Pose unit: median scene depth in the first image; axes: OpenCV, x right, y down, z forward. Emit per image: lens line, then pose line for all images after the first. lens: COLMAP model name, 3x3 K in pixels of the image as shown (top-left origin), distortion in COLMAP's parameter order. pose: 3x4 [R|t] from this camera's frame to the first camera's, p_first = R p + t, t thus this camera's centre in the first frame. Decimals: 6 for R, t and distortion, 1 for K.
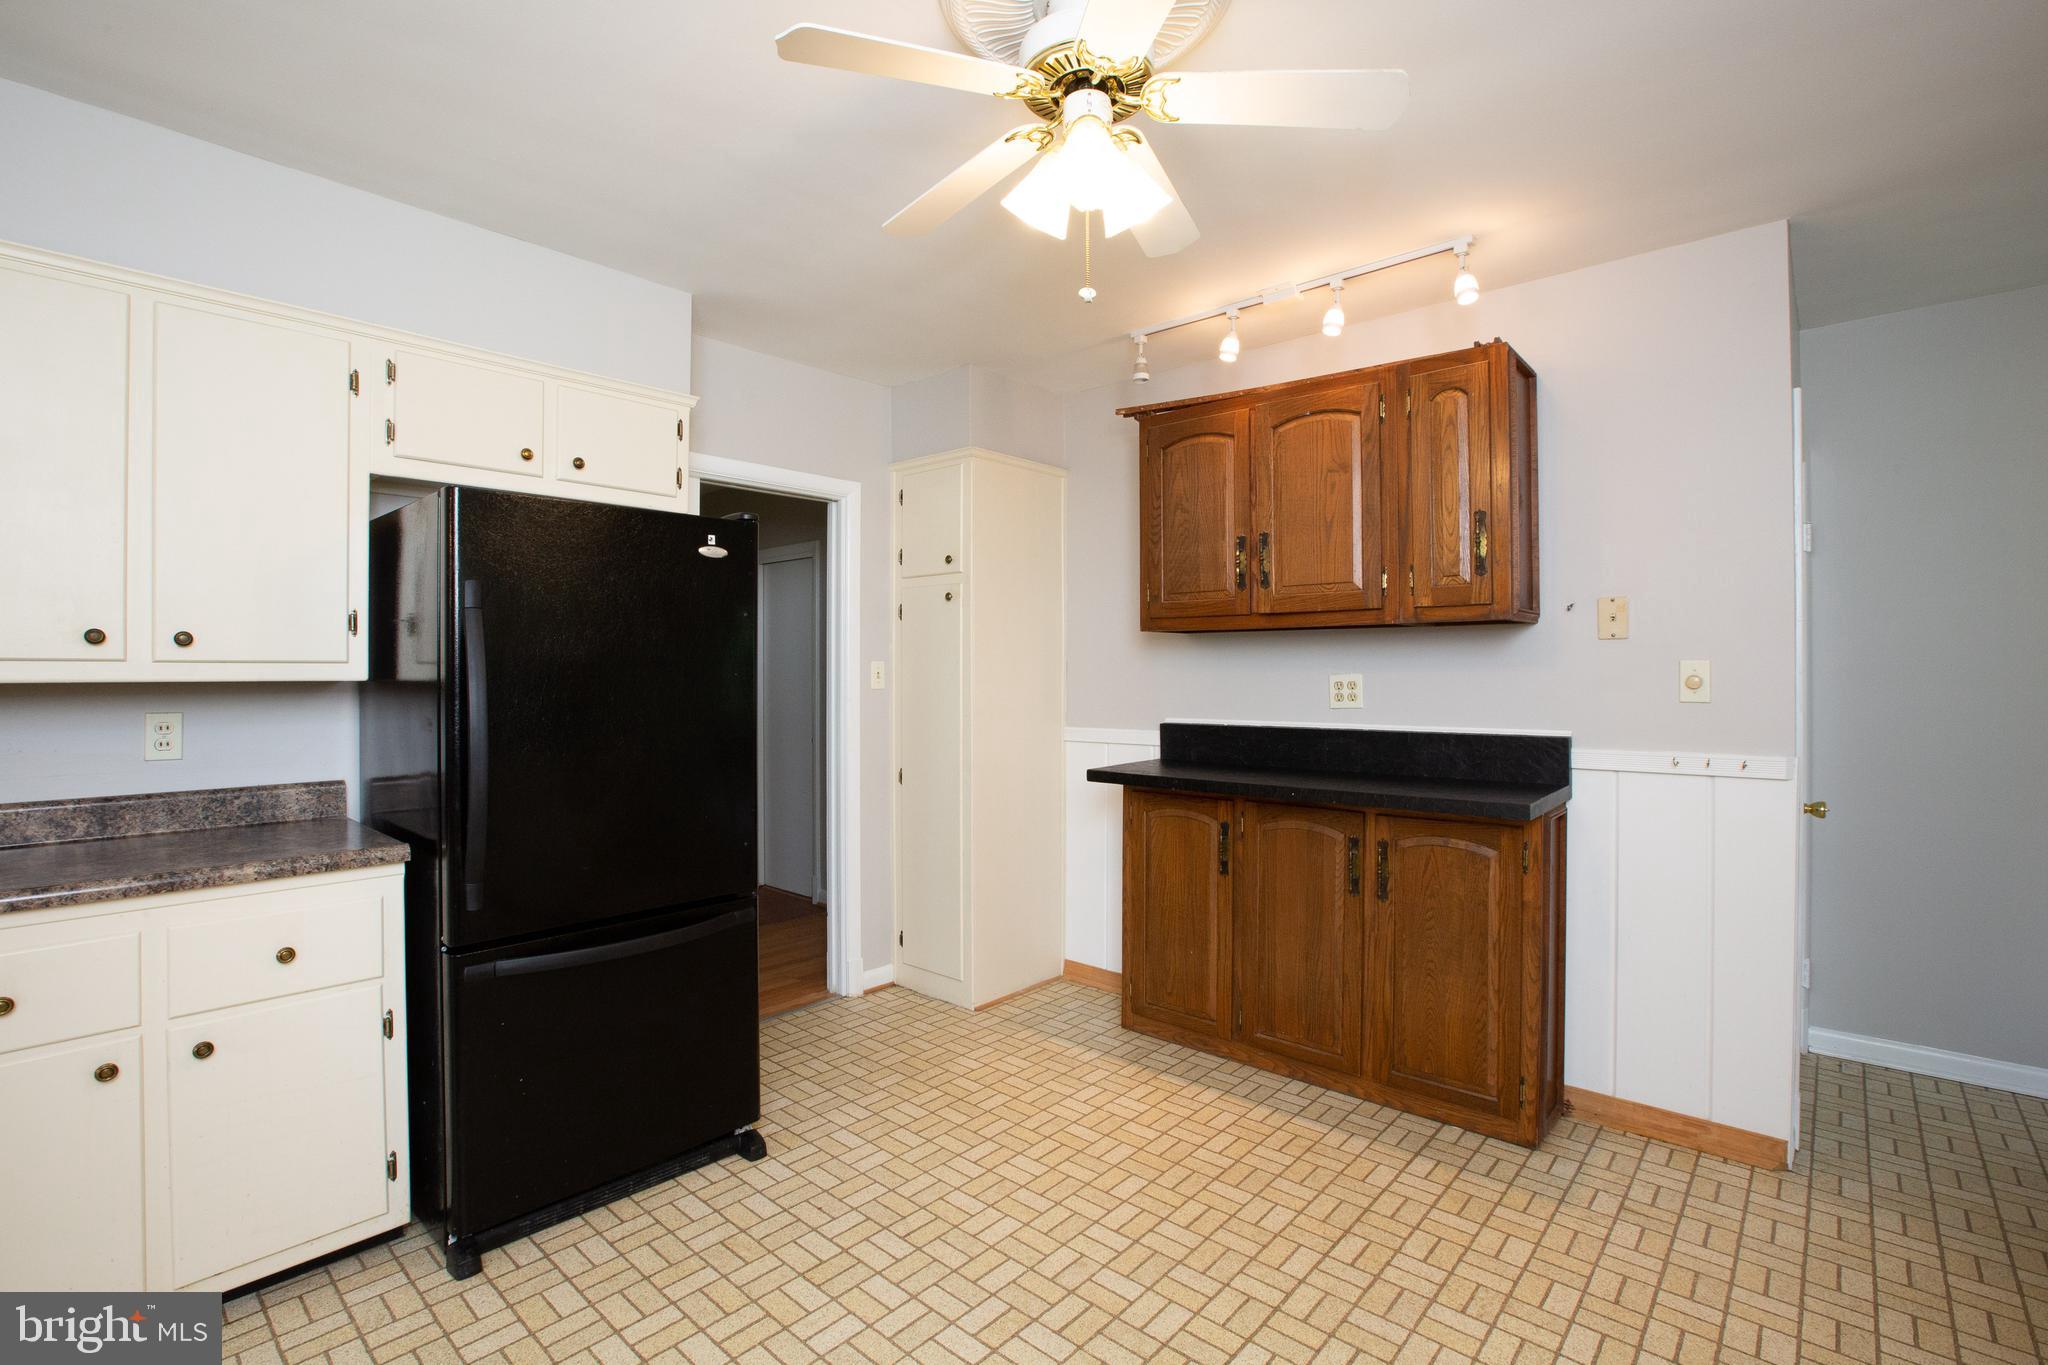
lens RADIAL K [[934.9, 0, 1020.3], [0, 934.9, 666.0], [0, 0, 1]] dist [-0.053956, 0.019015]
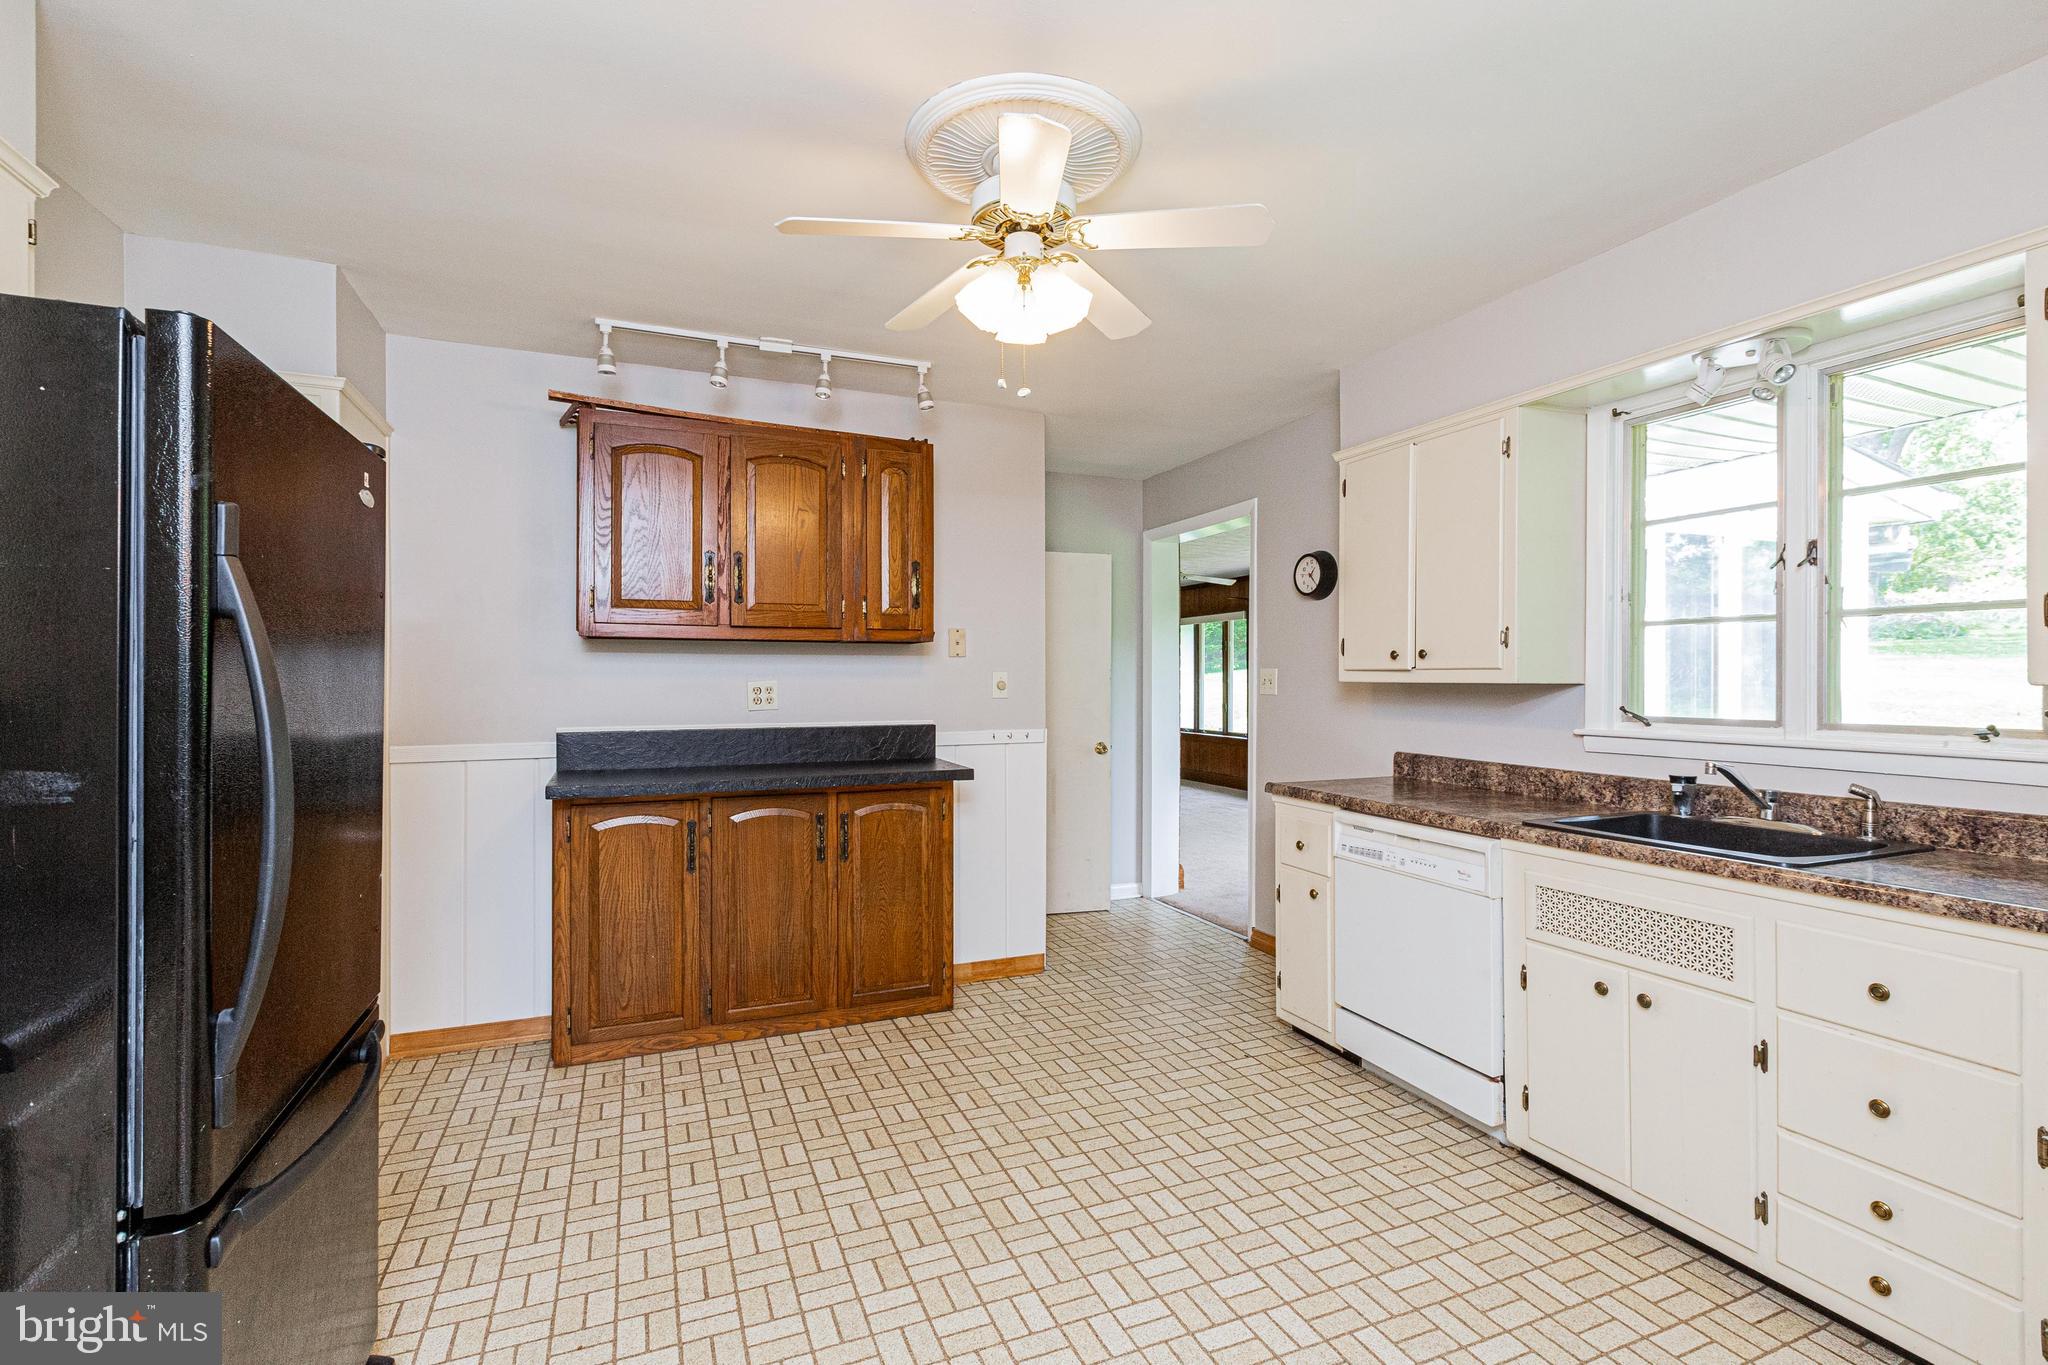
lens RADIAL K [[915.1, 0, 1011.9], [0, 915.1, 679.5], [0, 0, 1]] dist [-0.000780, -0.000311]
pose [[0.432183, 0.001333, 0.901785, -0.679405], [-0.009235, 0.999953, 0.002947, 0.001680], [-0.901739, -0.009602, 0.432175, 0.281552]]
